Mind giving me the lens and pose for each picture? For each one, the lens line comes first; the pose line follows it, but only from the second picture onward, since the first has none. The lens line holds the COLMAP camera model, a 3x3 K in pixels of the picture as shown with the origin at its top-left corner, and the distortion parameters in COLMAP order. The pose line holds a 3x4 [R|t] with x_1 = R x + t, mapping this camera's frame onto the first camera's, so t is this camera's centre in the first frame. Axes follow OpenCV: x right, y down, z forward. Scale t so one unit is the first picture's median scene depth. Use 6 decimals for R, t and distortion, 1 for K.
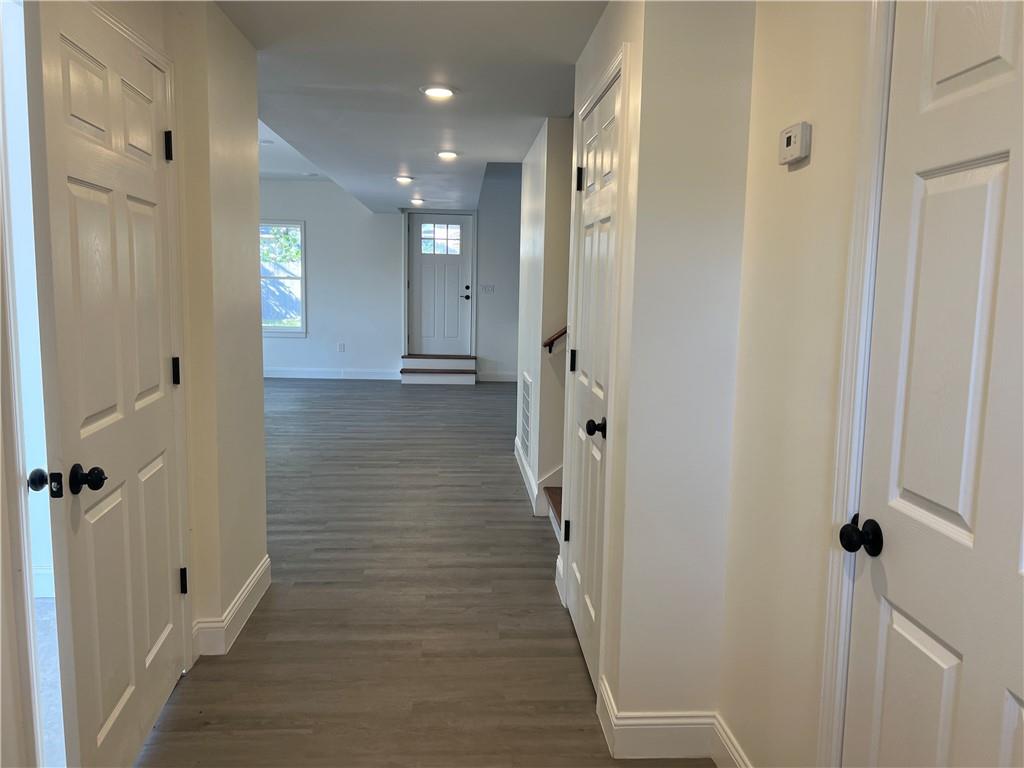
lens RADIAL K [[761.9, 0, 512.8], [0, 761.9, 383.1], [0, 0, 1]] dist [0.015018, 0.005696]
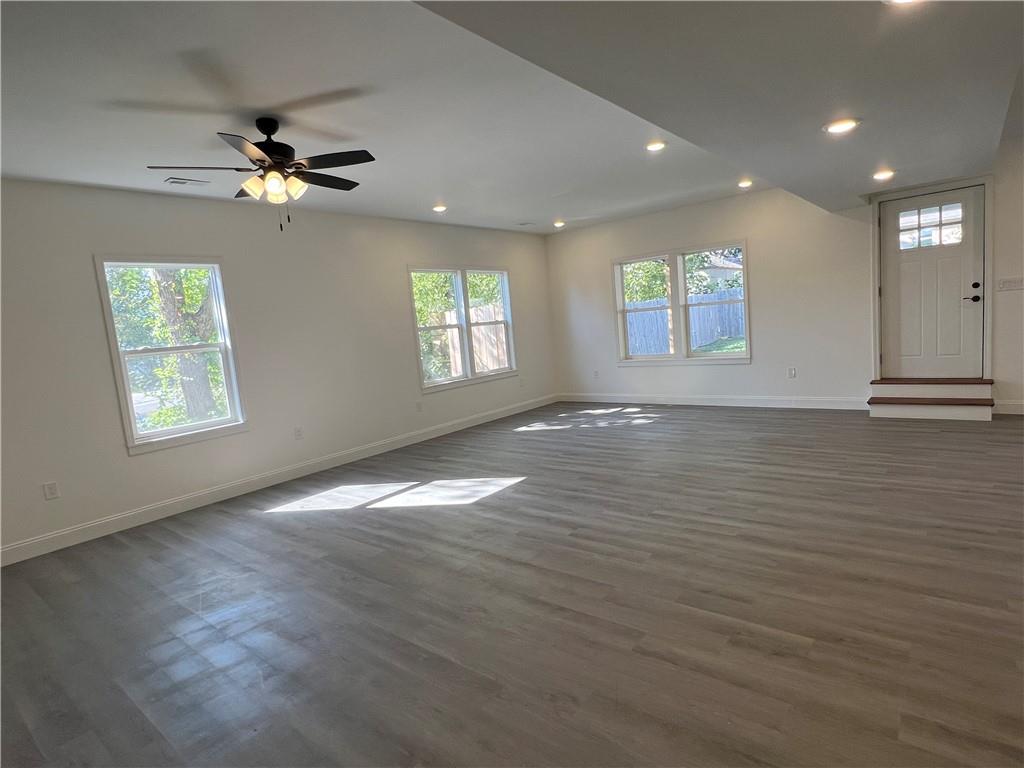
lens RADIAL K [[547.2, 0, 515.4], [0, 547.2, 392.4], [0, 0, 1]] dist [0.001794, 0.000002]
pose [[0.726708, -0.006774, -0.686914, -0.020387], [0.024157, 0.999585, 0.015700, -0.042020], [0.686522, -0.028003, 0.726570, 0.316940]]
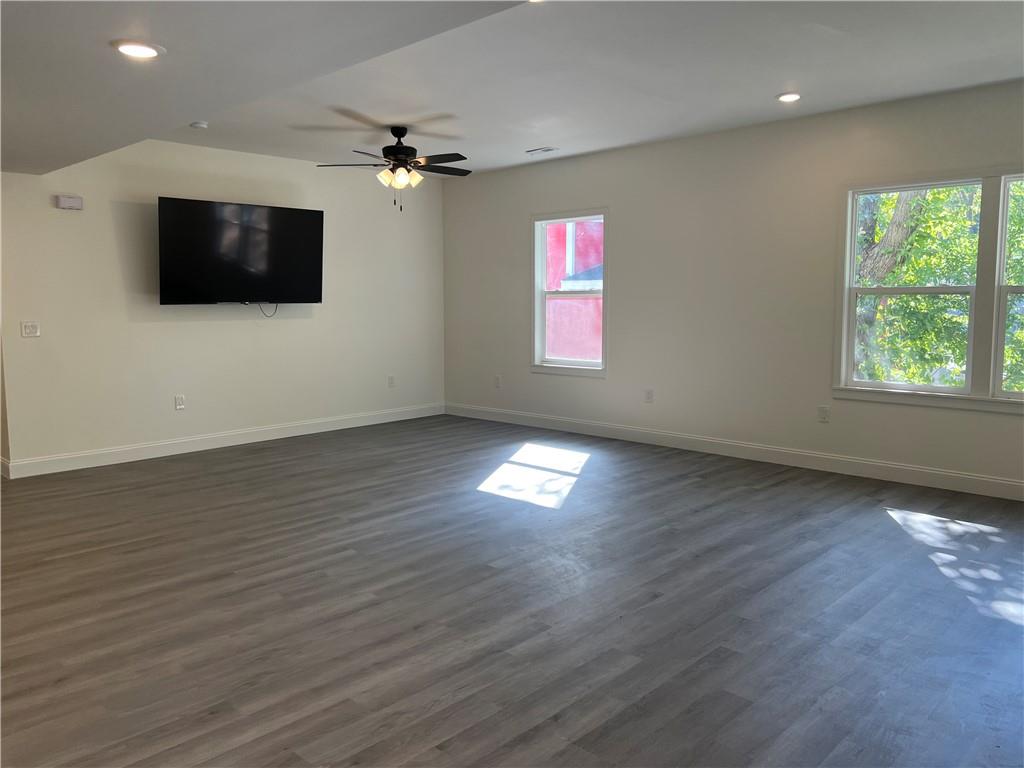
lens RADIAL K [[761.9, 0, 516.8], [0, 761.9, 378.8], [0, 0, 1]] dist [0.015018, 0.005696]
pose [[-0.738168, 0.048171, -0.672895, -0.002450], [-0.097921, 0.979233, 0.177520, -0.118772], [0.667472, 0.196930, -0.718122, 0.936719]]
